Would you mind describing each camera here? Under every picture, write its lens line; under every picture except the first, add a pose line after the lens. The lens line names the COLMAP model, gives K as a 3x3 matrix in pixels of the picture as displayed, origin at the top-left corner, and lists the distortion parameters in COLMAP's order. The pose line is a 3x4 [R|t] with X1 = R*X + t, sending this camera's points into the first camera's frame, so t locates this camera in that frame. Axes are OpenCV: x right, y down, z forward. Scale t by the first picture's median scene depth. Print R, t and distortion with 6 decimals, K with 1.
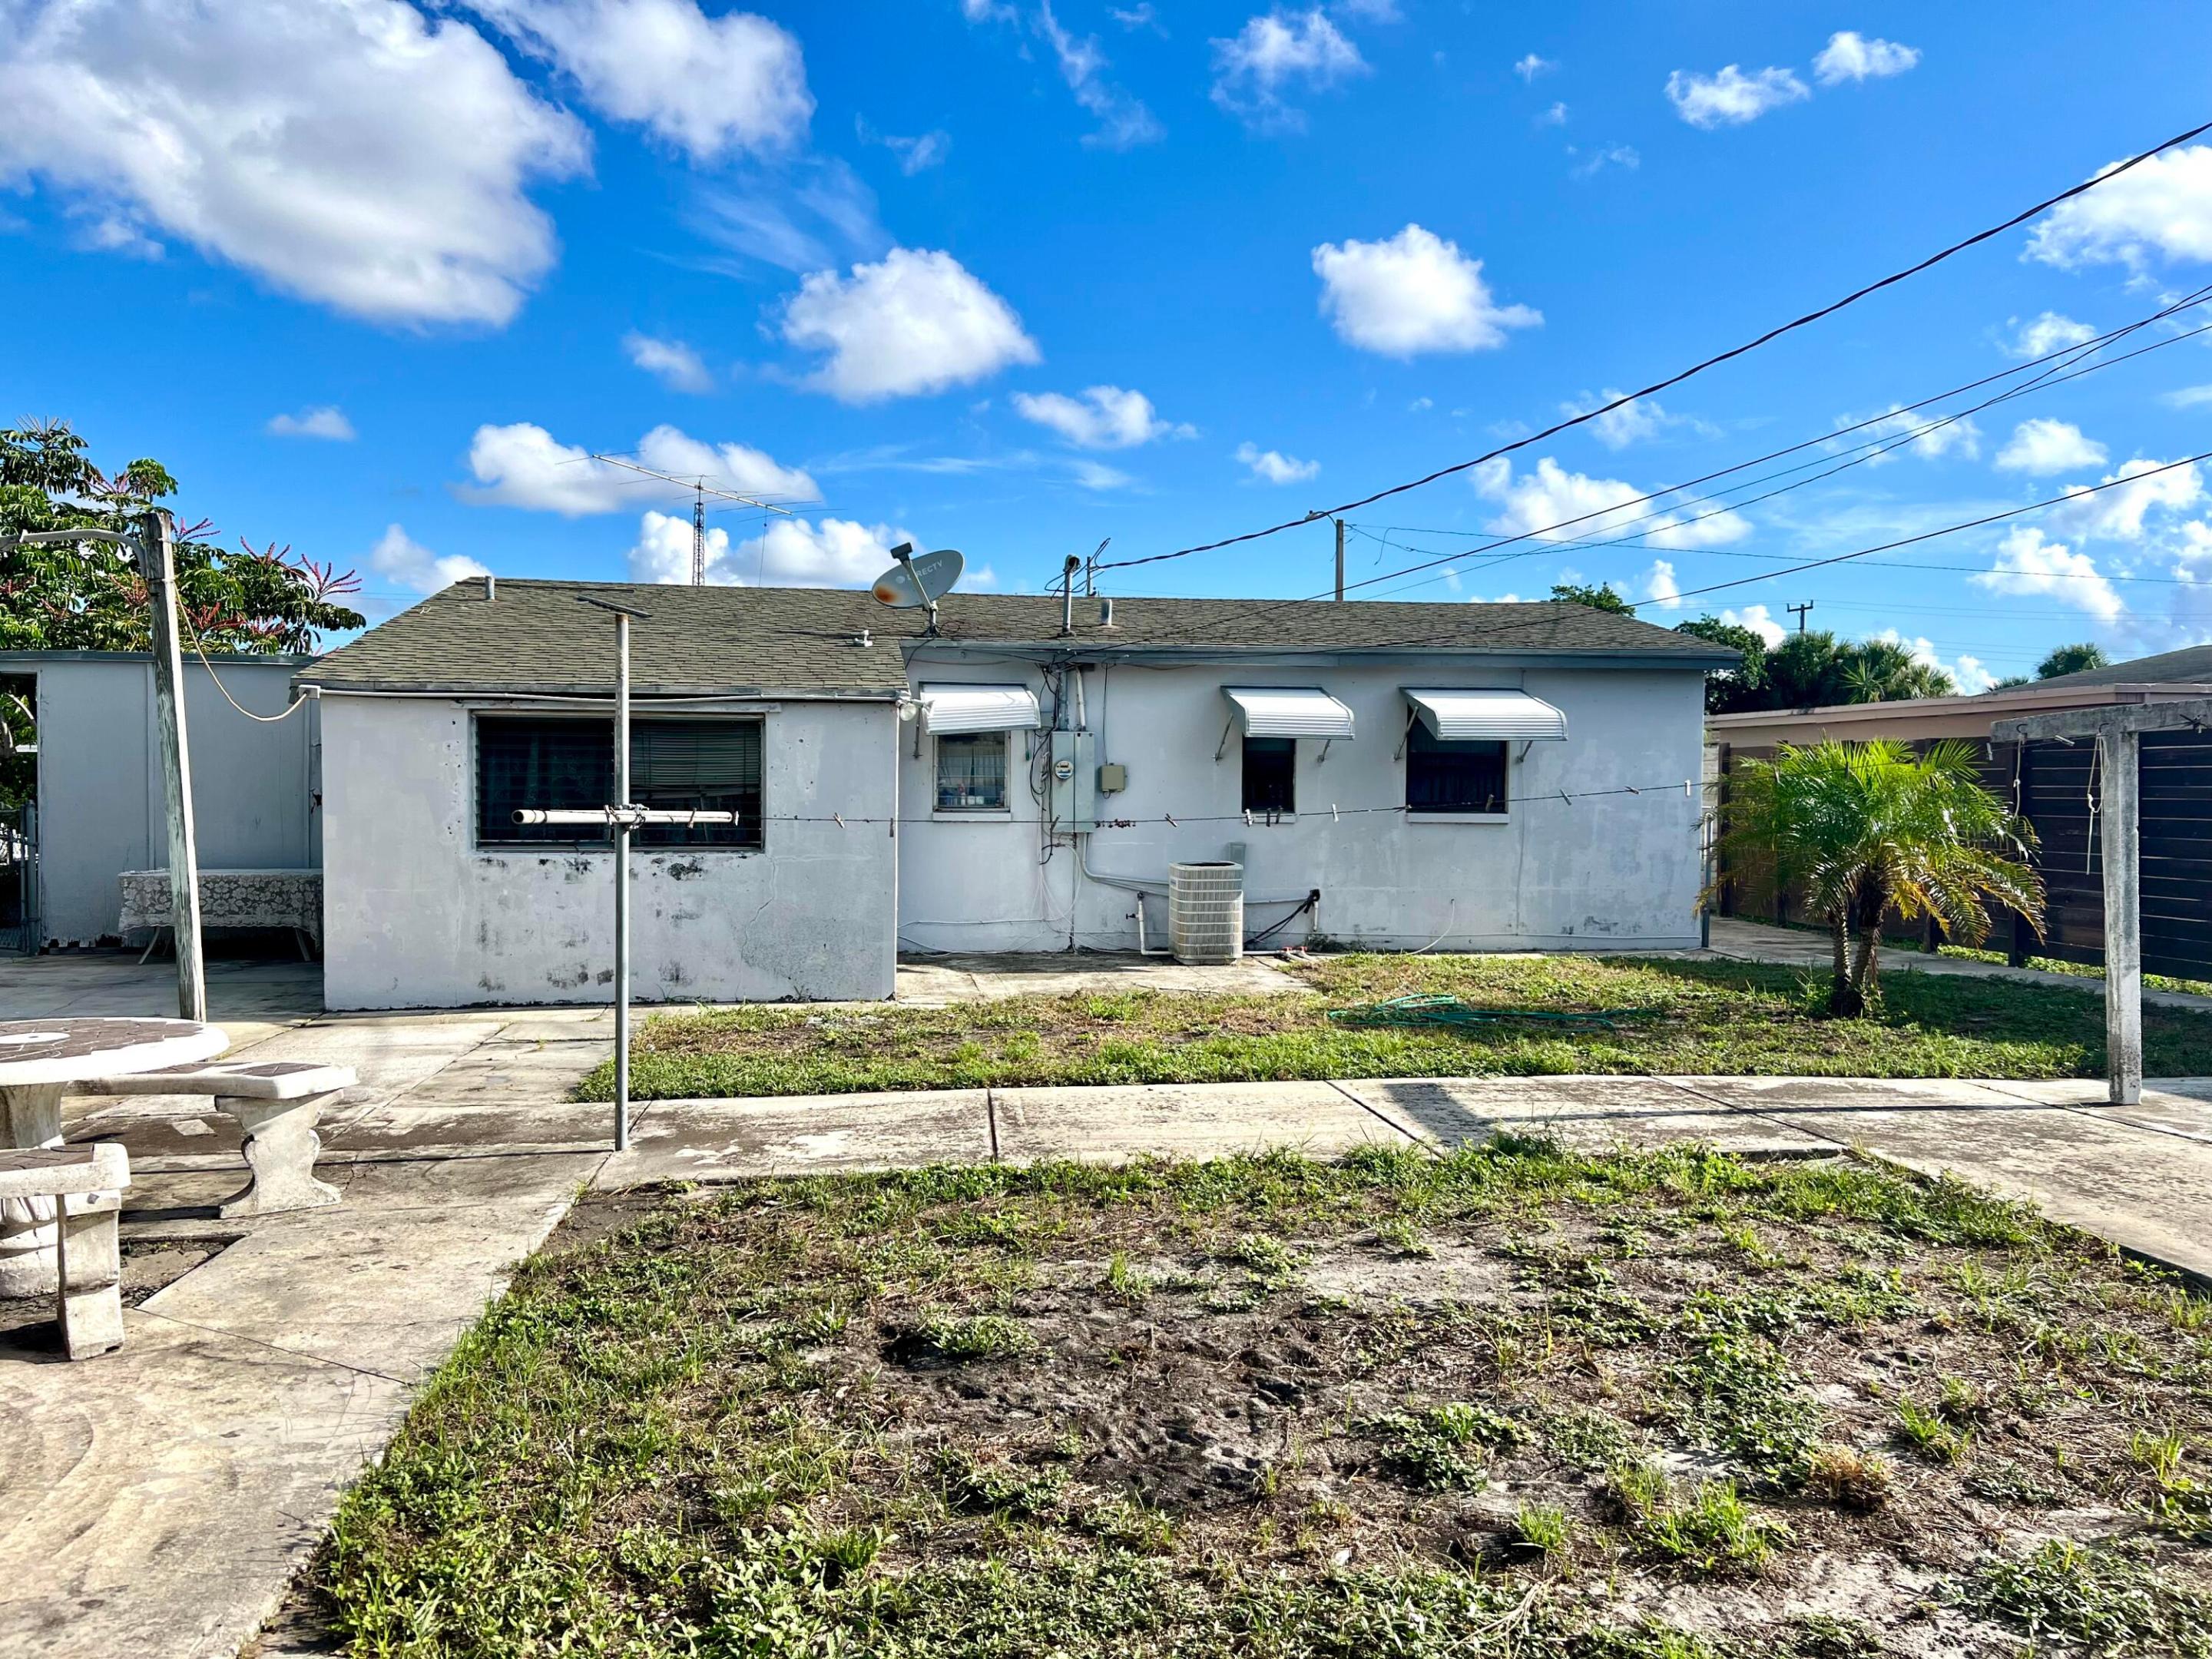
lens RADIAL K [[1648.2, 0, 1106.0], [0, 1648.2, 829.5], [0, 0, 1]] dist [0.105451, -0.191716]
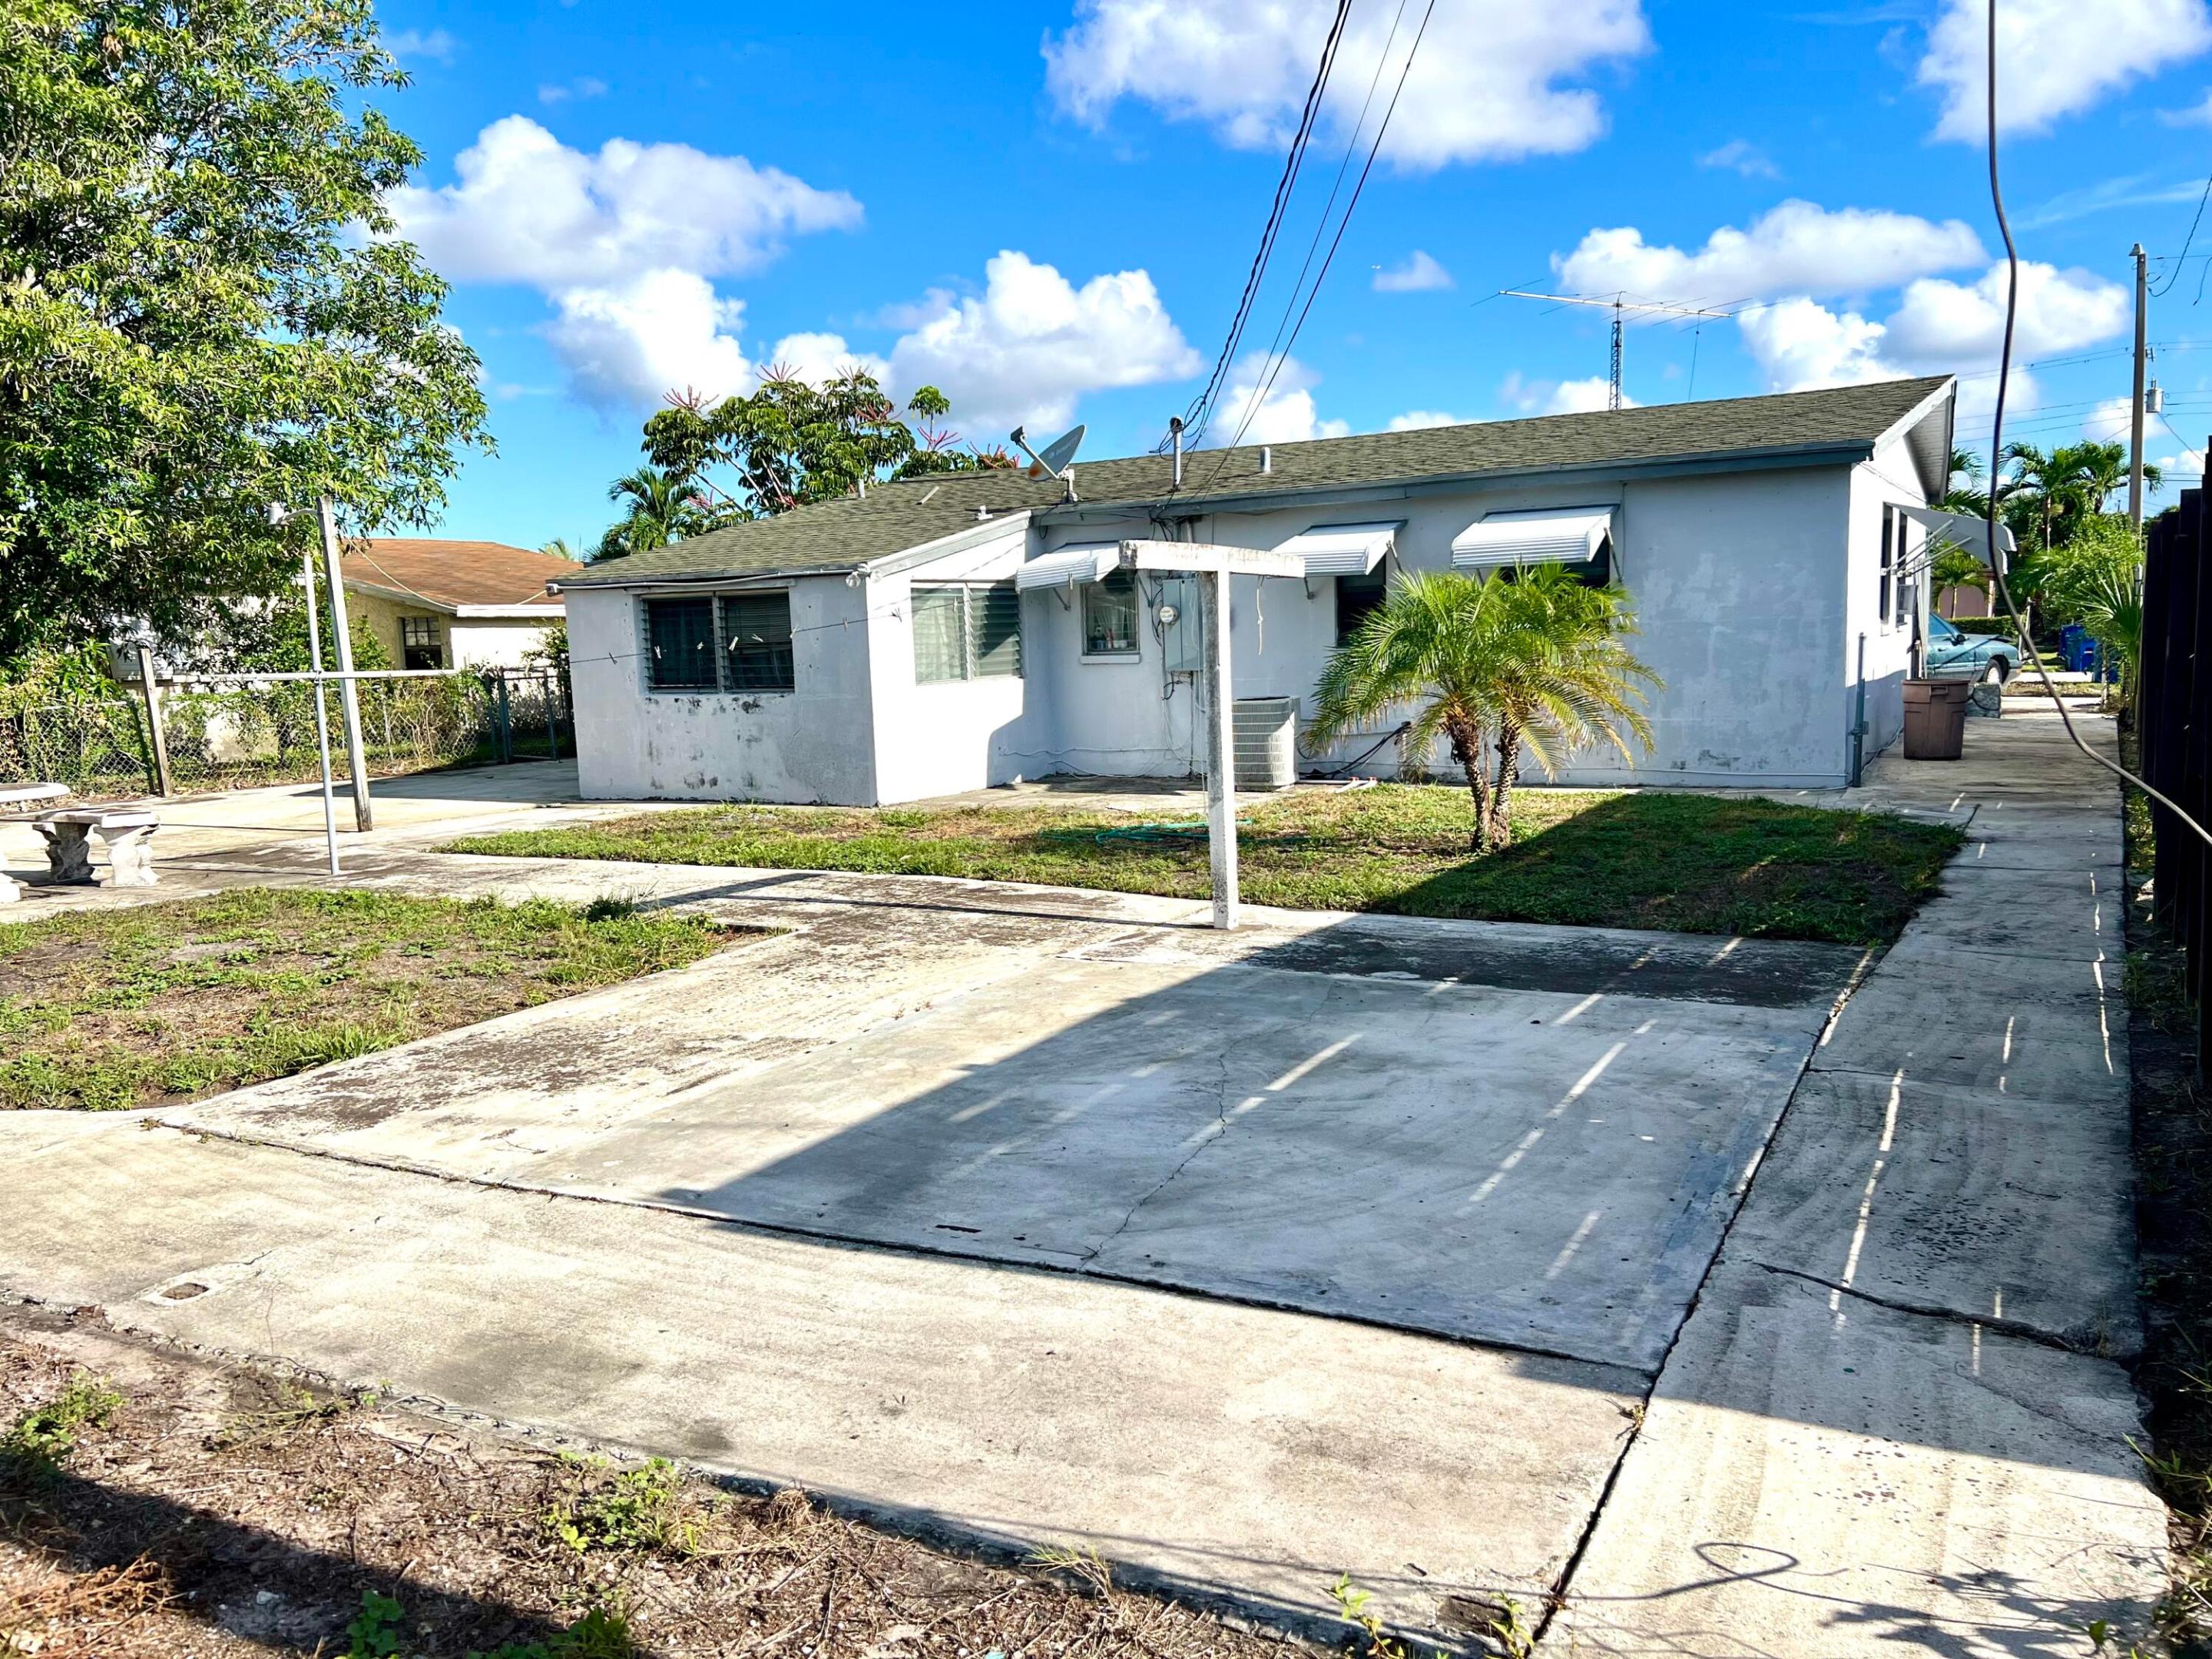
lens RADIAL K [[1669.4, 0, 1103.7], [0, 1669.4, 857.9], [0, 0, 1]] dist [0.105718, -0.213871]
pose [[0.787658, 0.052404, -0.613881, 0.829405], [0.021477, 0.993435, 0.112362, -0.000477], [0.615739, -0.101687, 0.781361, 0.082081]]
